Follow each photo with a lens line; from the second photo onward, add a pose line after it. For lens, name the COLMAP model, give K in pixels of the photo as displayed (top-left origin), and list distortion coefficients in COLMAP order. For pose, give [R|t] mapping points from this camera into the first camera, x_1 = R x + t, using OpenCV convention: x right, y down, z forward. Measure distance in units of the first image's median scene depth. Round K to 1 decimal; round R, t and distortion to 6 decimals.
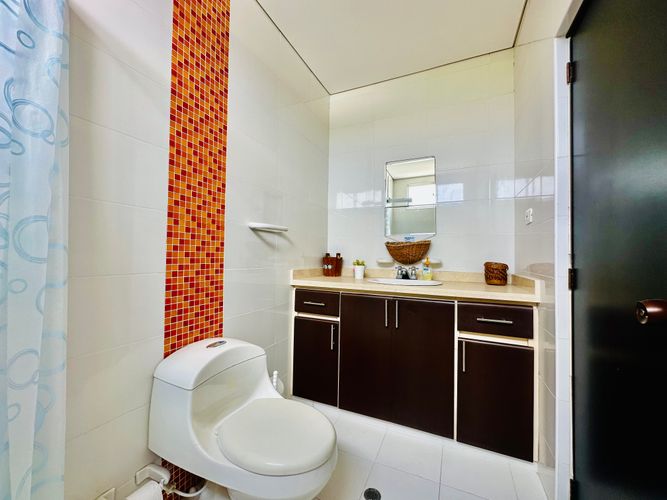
lens RADIAL K [[266.1, 0, 333.5], [0, 266.1, 250.0], [0, 0, 1]] dist [-0.002364, -0.000306]
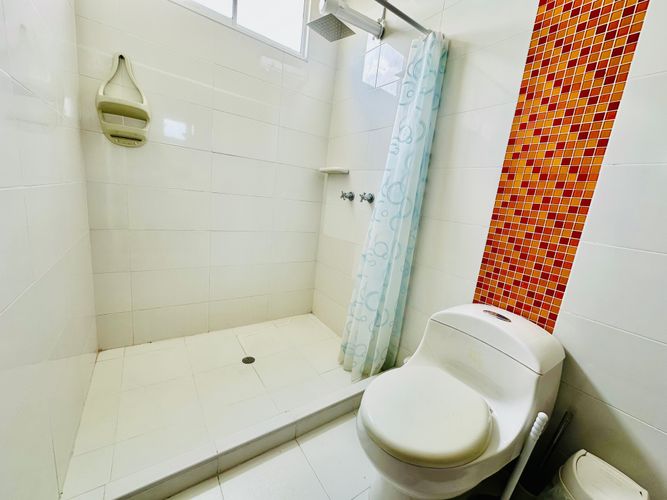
lens RADIAL K [[266.1, 0, 333.5], [0, 266.1, 250.0], [0, 0, 1]] dist [-0.002364, -0.000306]
pose [[-0.507251, 0.100416, -0.855928, 0.556047], [-0.097201, 0.980185, 0.172598, 0.047689], [0.856299, 0.170748, -0.487439, 0.940569]]
